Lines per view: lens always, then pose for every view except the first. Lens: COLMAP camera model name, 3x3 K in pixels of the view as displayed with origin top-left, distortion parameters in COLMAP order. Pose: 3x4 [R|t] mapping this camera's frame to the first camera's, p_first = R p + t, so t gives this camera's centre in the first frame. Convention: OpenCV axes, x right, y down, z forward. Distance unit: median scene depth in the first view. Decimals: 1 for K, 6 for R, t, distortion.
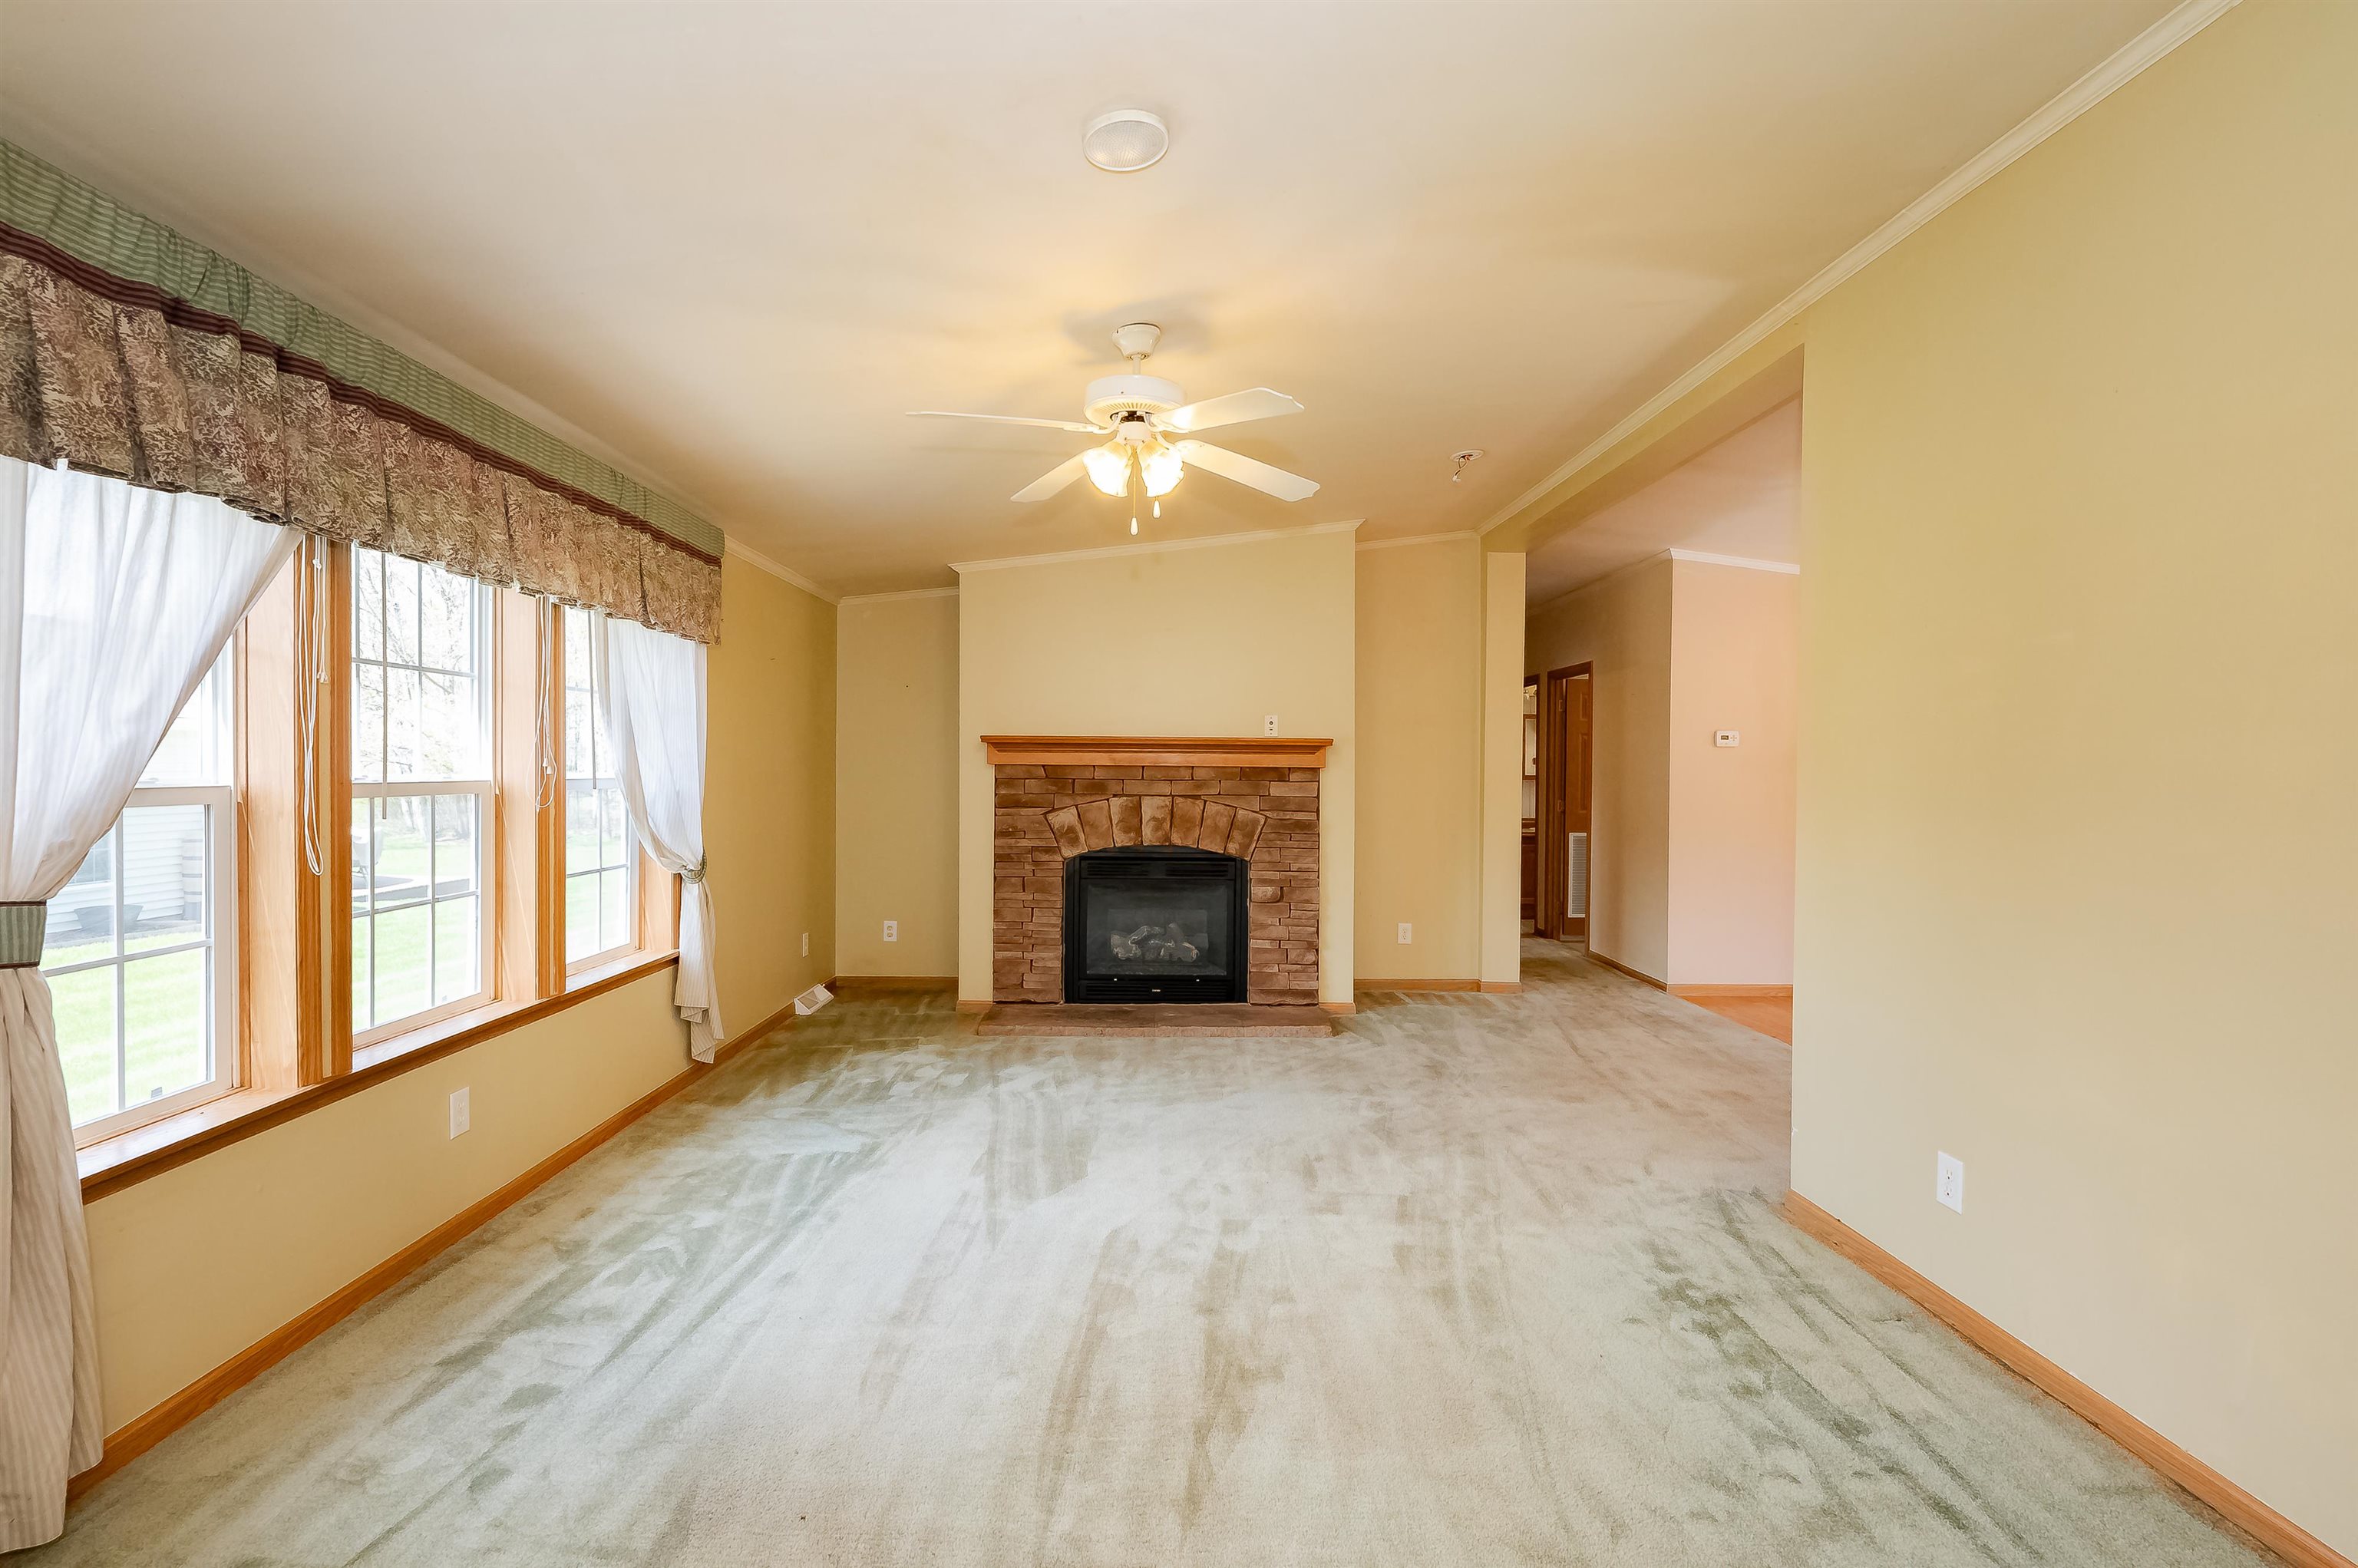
lens RADIAL K [[1088.4, 0, 1184.2], [0, 1088.4, 792.1], [0, 0, 1]] dist [0.000339, 0.000134]
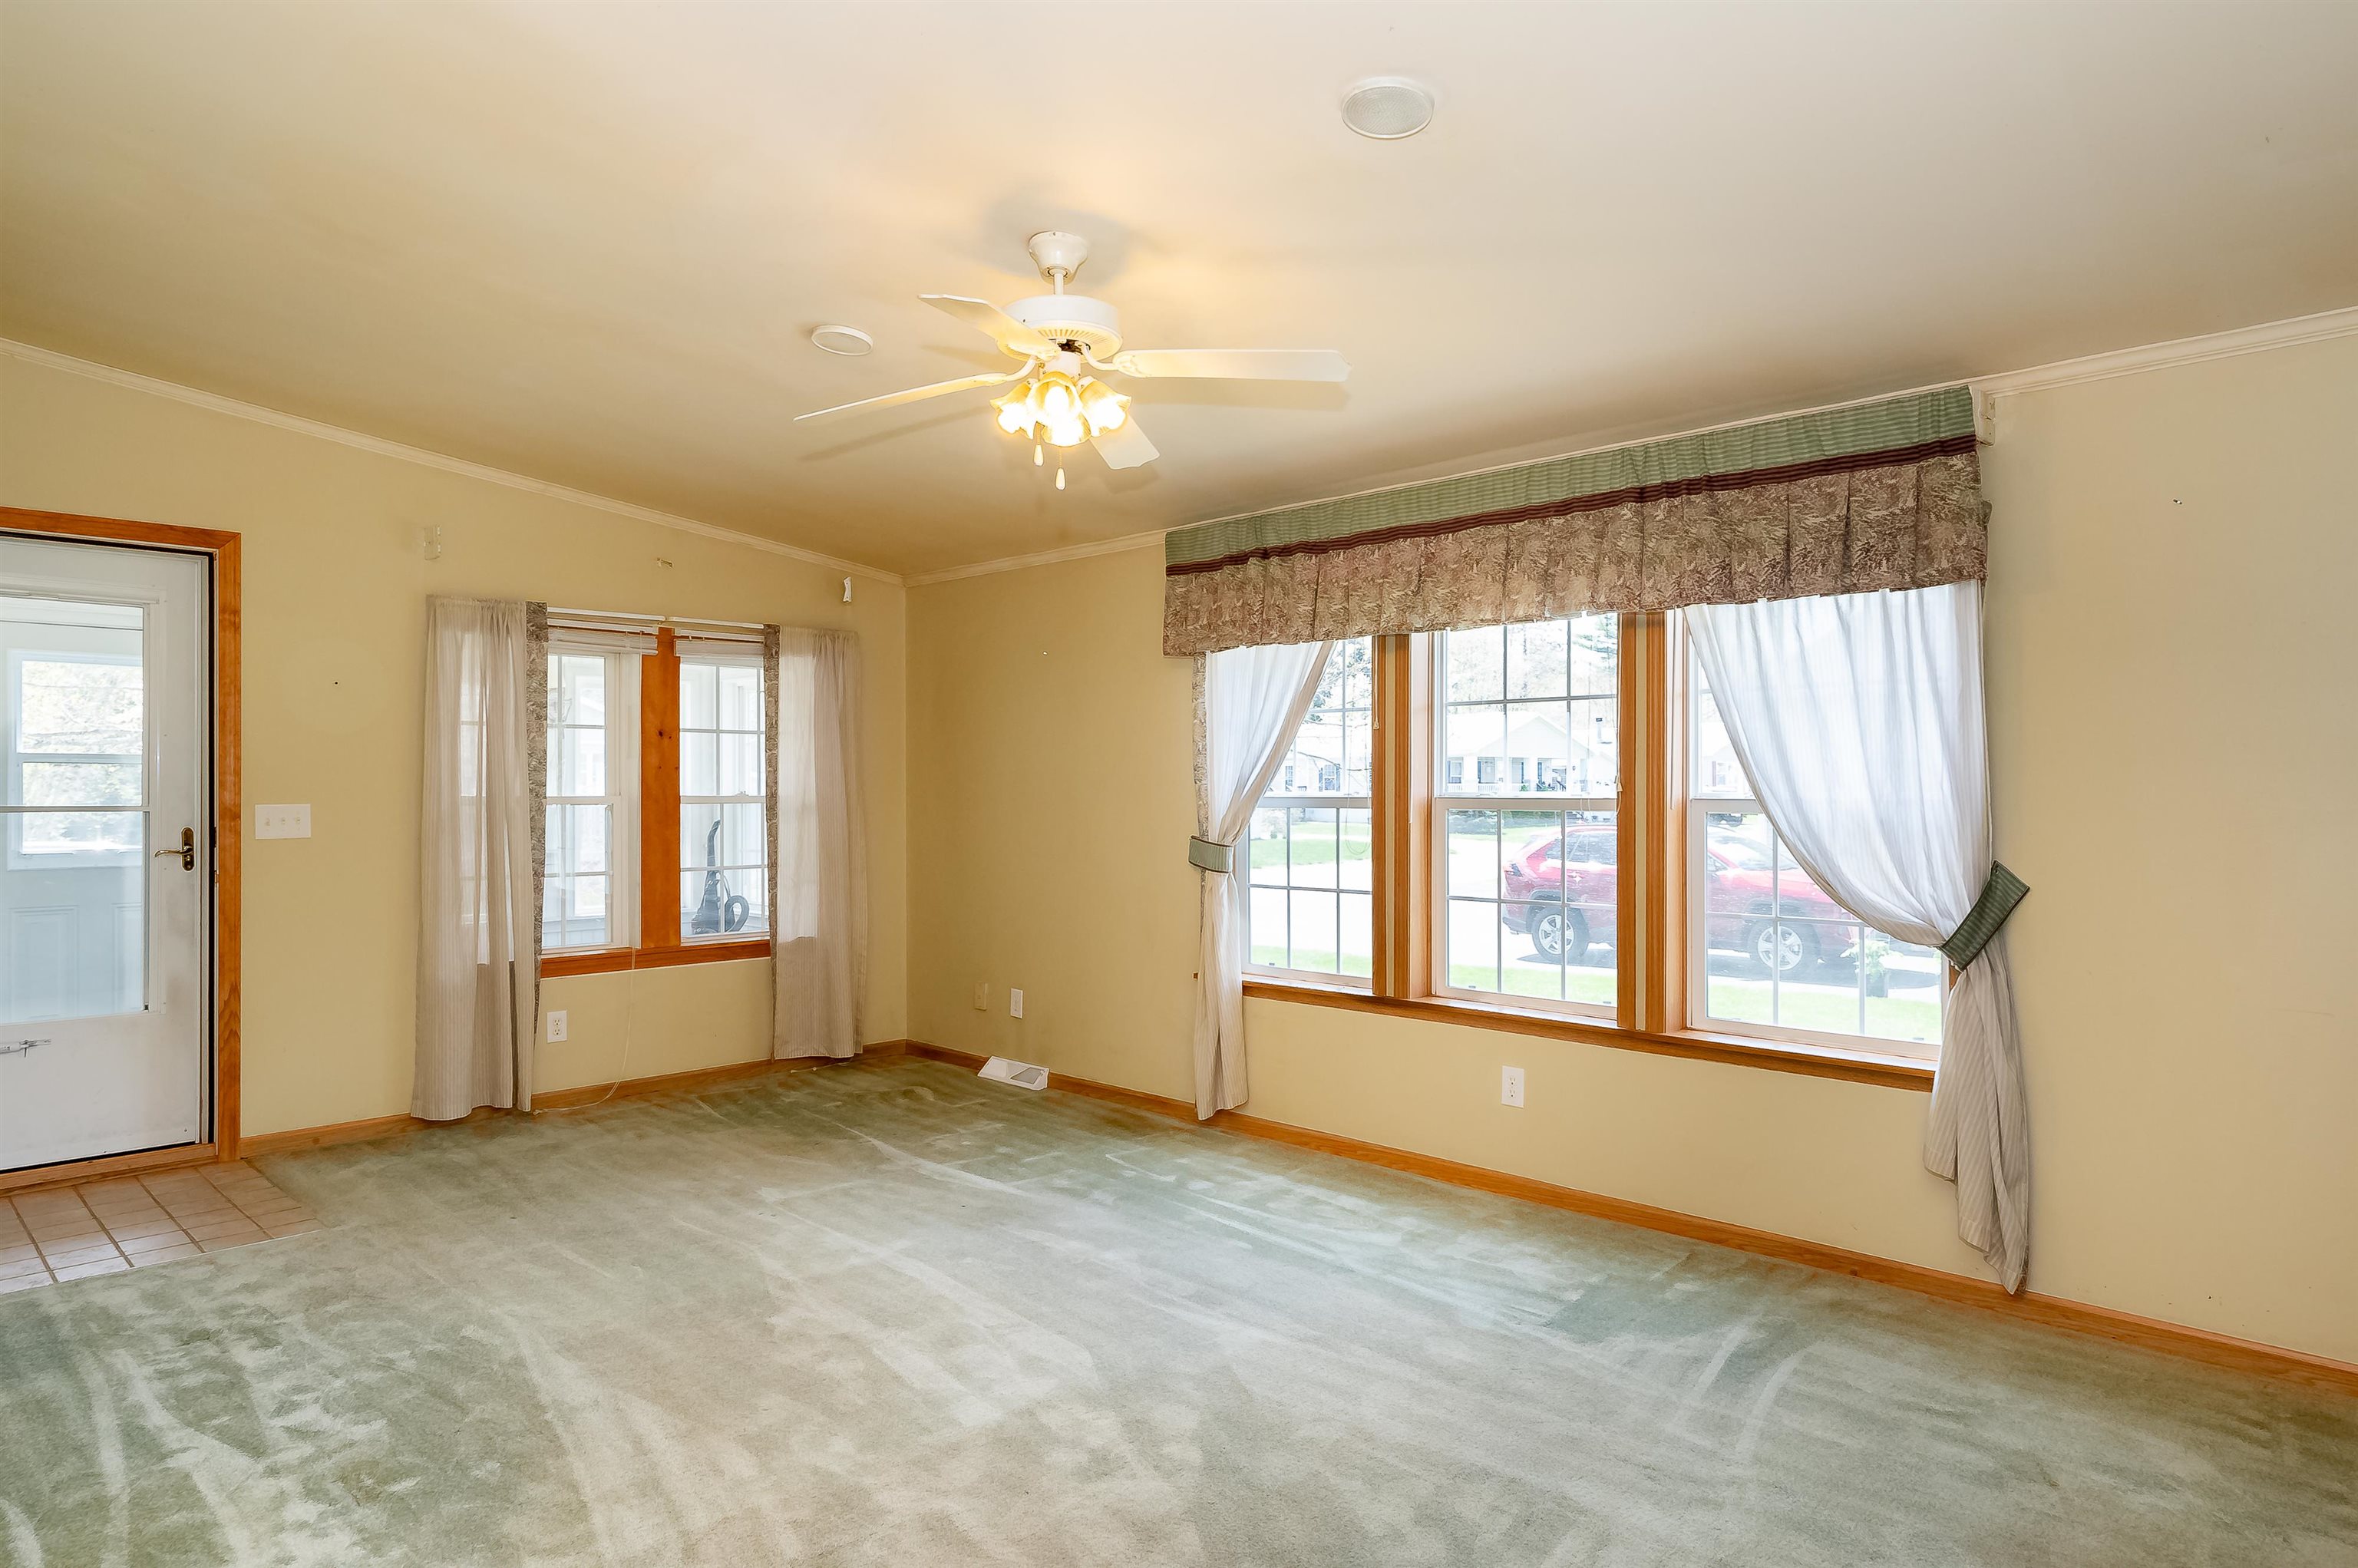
lens RADIAL K [[1381.8, 0, 1179.0], [0, 1381.8, 784.0], [0, 0, 1]] dist [-0.005847, -0.002230]
pose [[-0.709356, -0.009893, -0.704781, 0.624315], [-0.014512, 0.999895, 0.000570, -0.019478], [0.704701, 0.010632, -0.709425, 1.817750]]
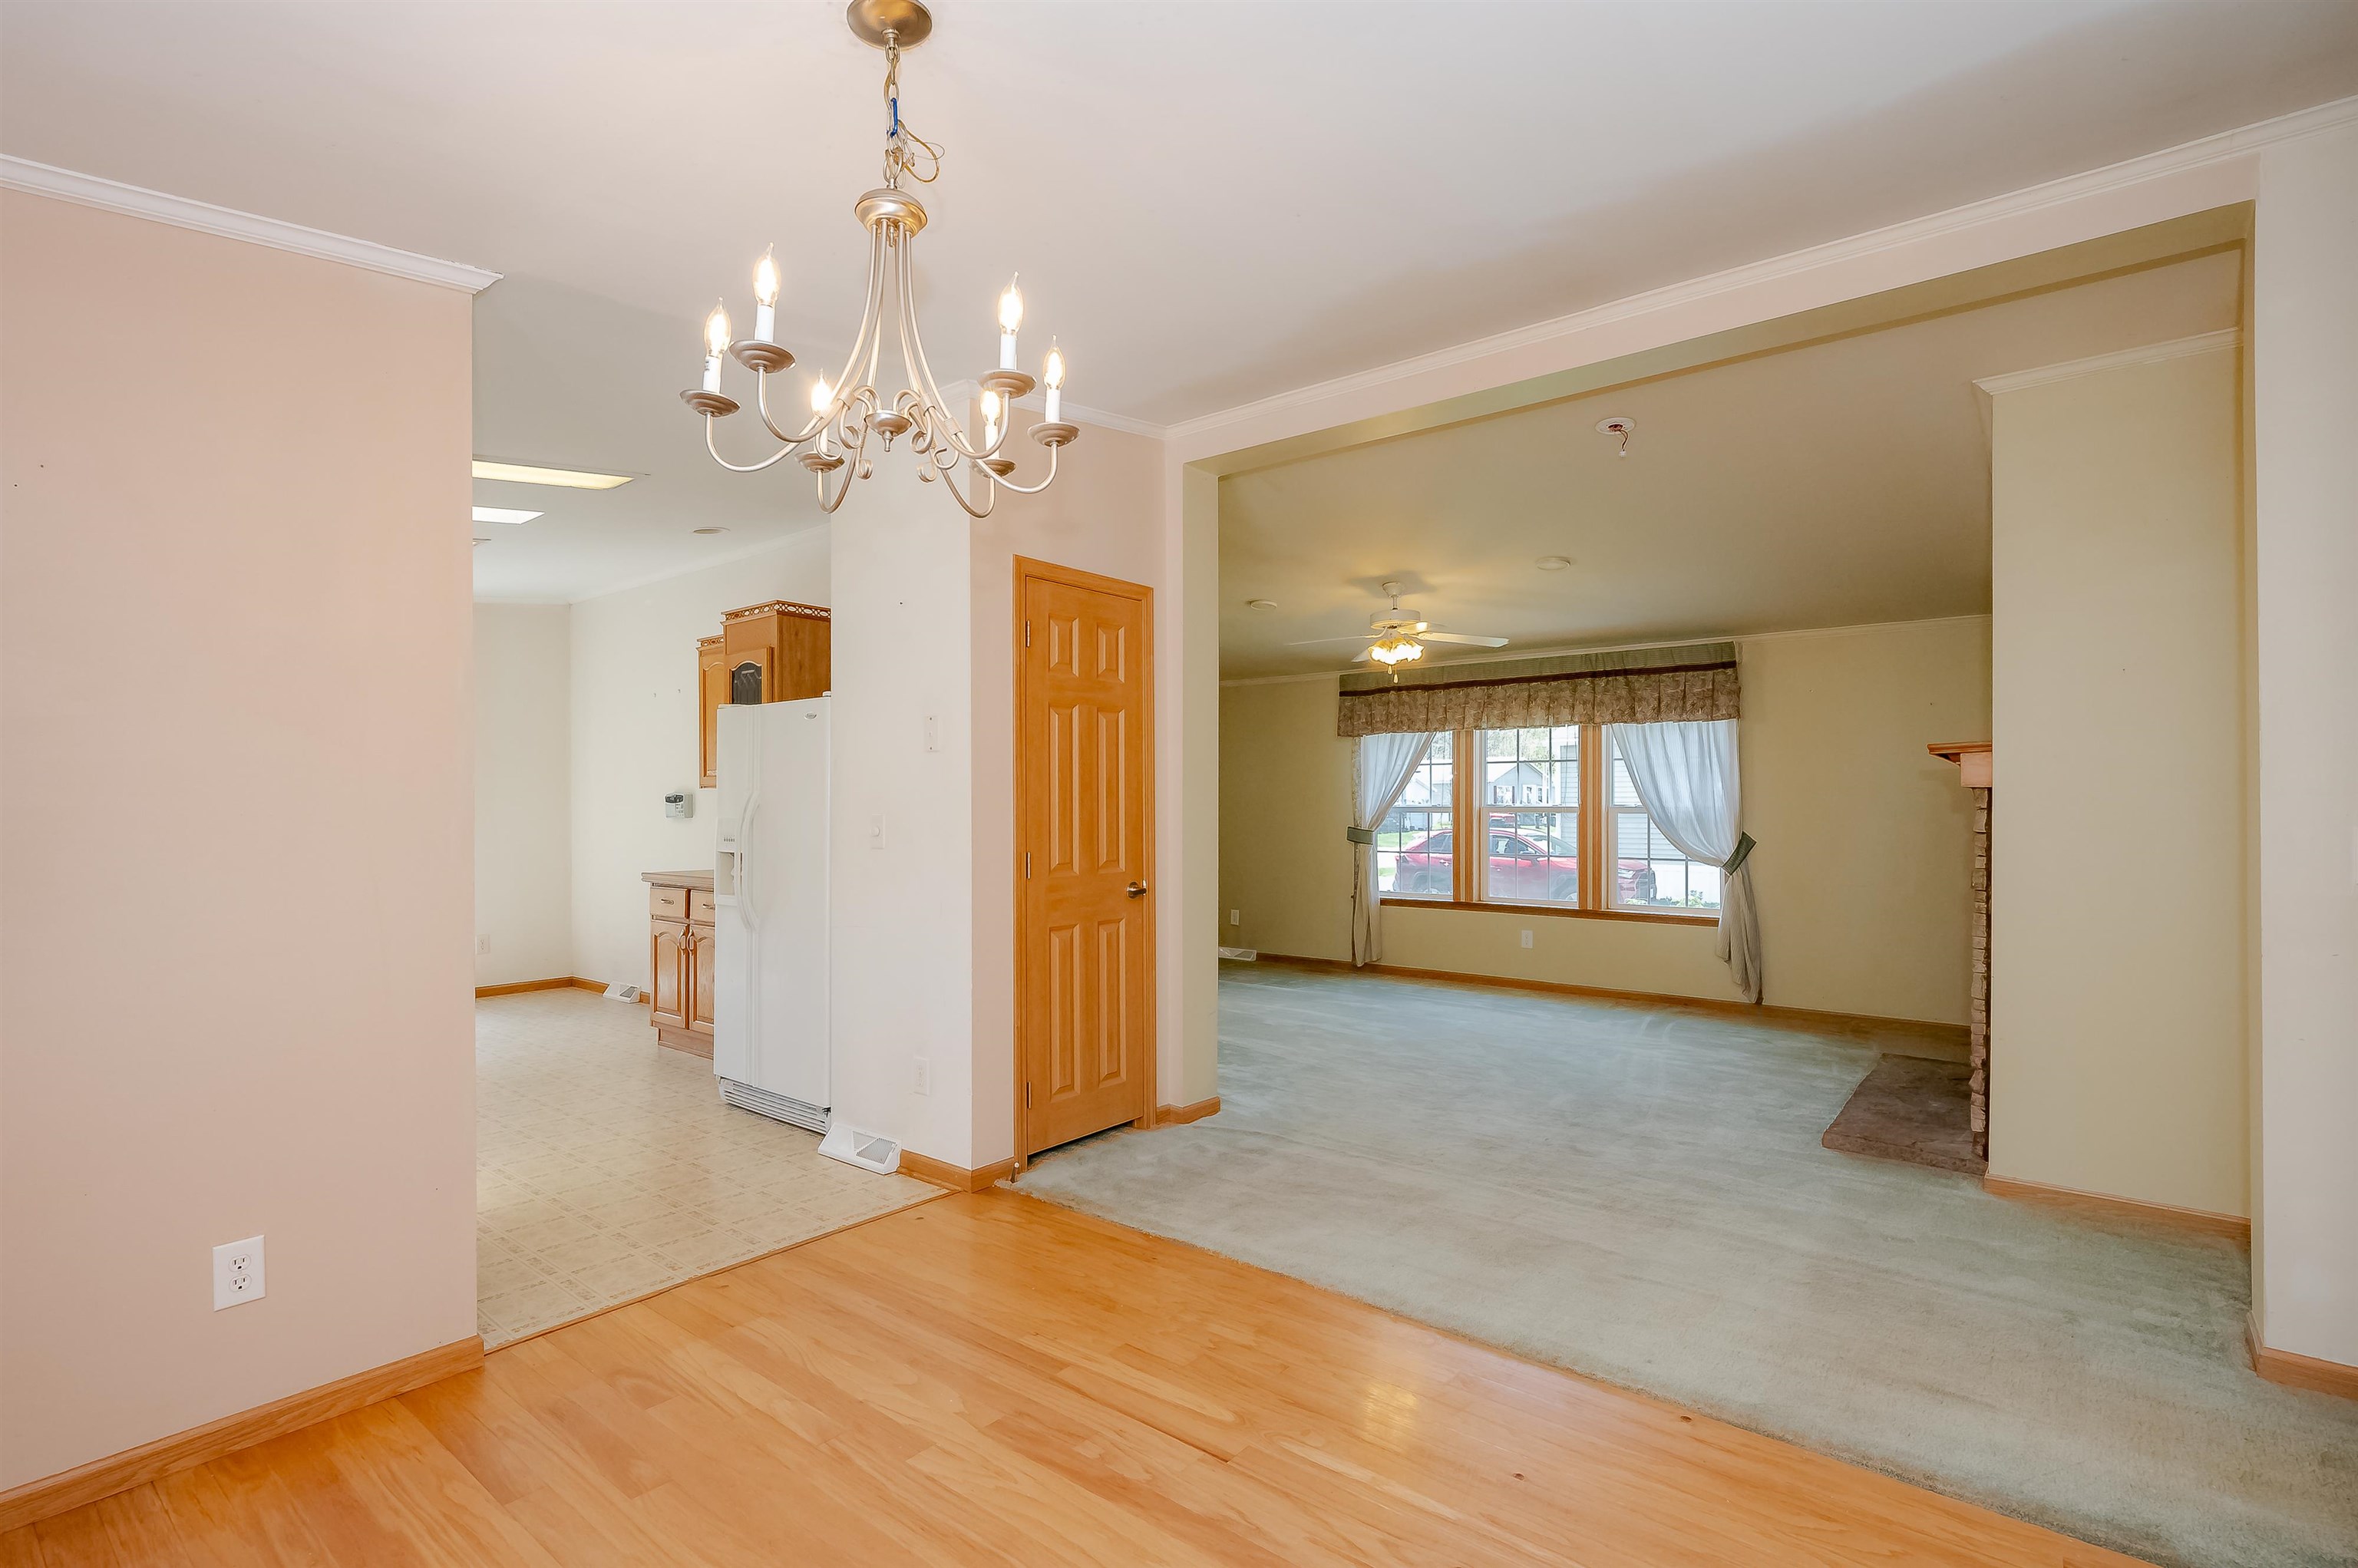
lens RADIAL K [[1088.4, 0, 1184.2], [0, 1088.4, 792.1], [0, 0, 1]] dist [0.000339, 0.000134]
pose [[-0.640902, -0.014660, -0.767483, 1.800251], [-0.013136, 0.999881, -0.008130, -0.010941], [0.767510, 0.004871, -0.641018, 2.037244]]
